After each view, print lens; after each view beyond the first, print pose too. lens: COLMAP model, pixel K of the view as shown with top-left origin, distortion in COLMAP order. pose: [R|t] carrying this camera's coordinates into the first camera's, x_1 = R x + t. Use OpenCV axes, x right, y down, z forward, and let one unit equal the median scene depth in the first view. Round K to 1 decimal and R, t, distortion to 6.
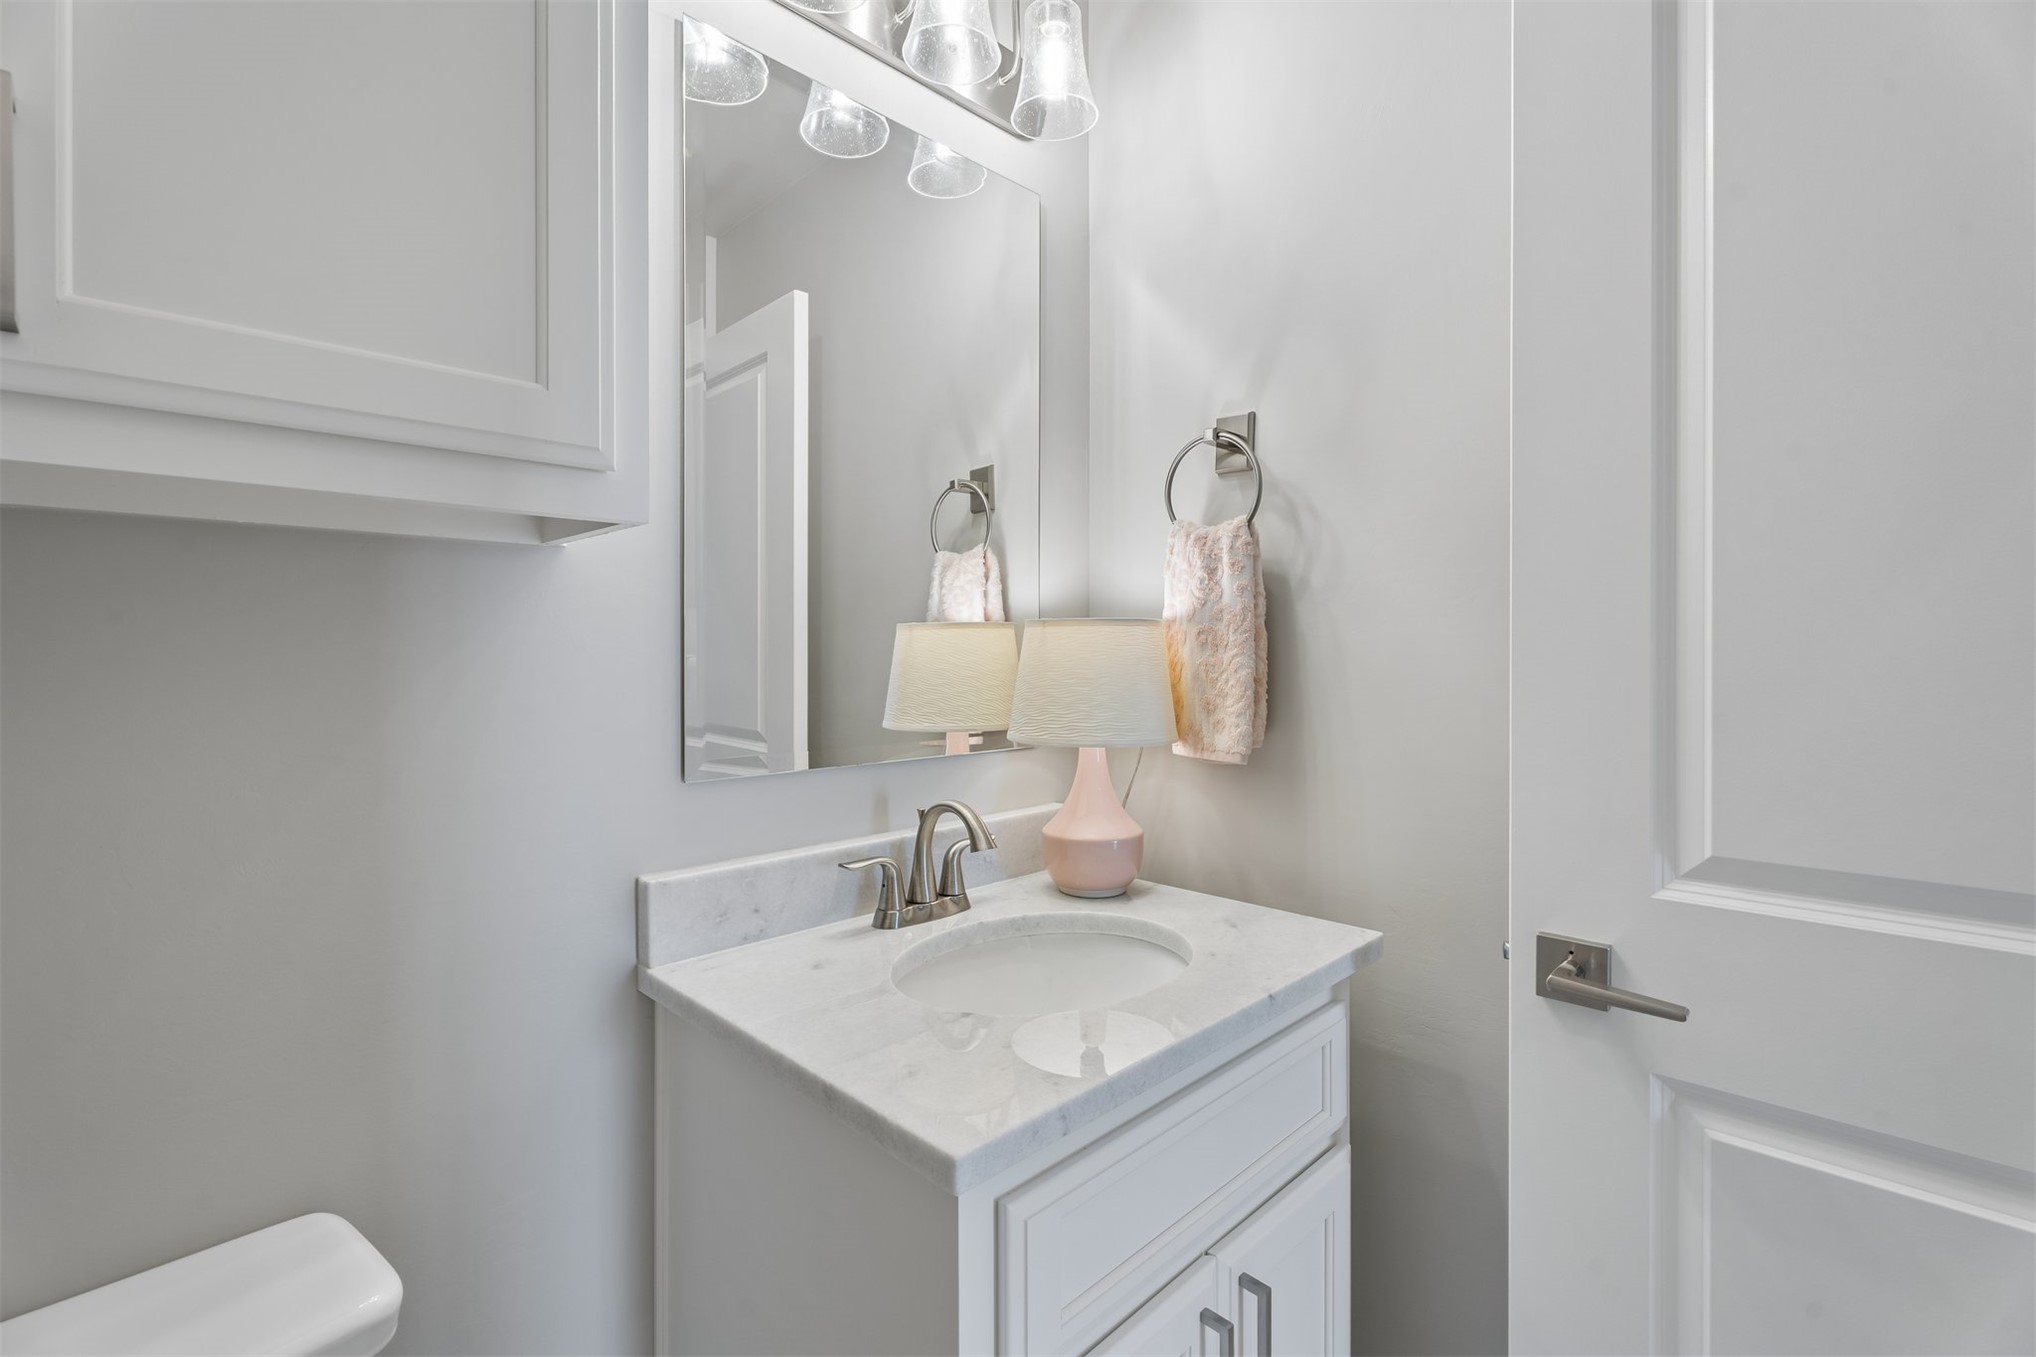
lens RADIAL K [[912.3, 0, 1019.2], [0, 912.3, 665.3], [0, 0, 1]] dist [0.002404, 0.000417]
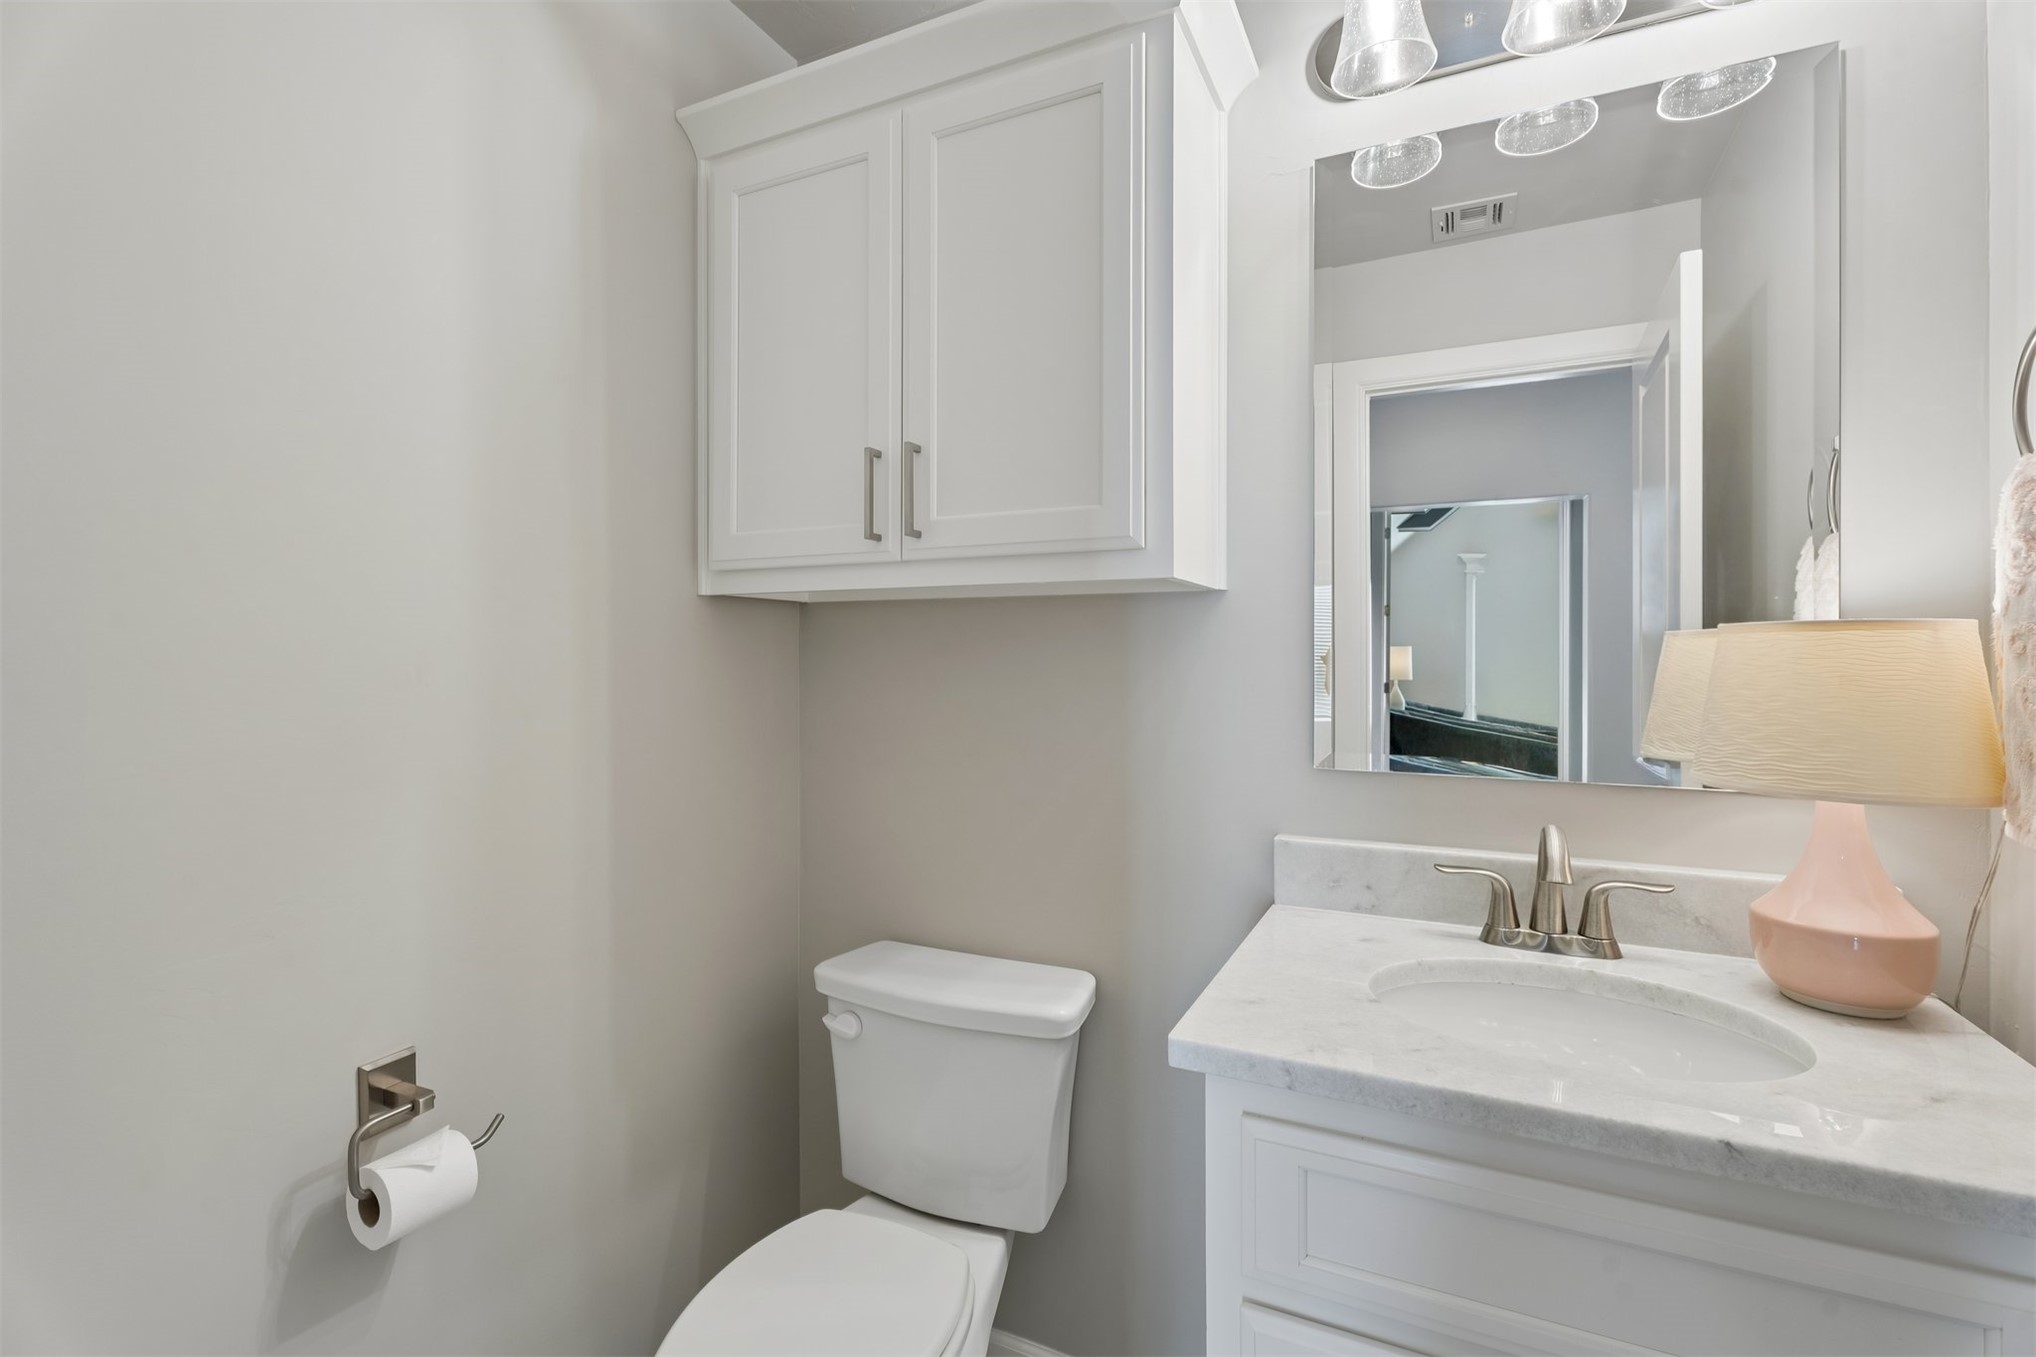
lens RADIAL K [[912.3, 0, 1022.8], [0, 912.3, 668.4], [0, 0, 1]] dist [0.002404, 0.000417]
pose [[0.339392, 0.010456, -0.940587, 0.601814], [-0.018854, 0.999813, 0.004311, -0.005464], [0.940456, 0.016271, 0.339526, 0.174227]]
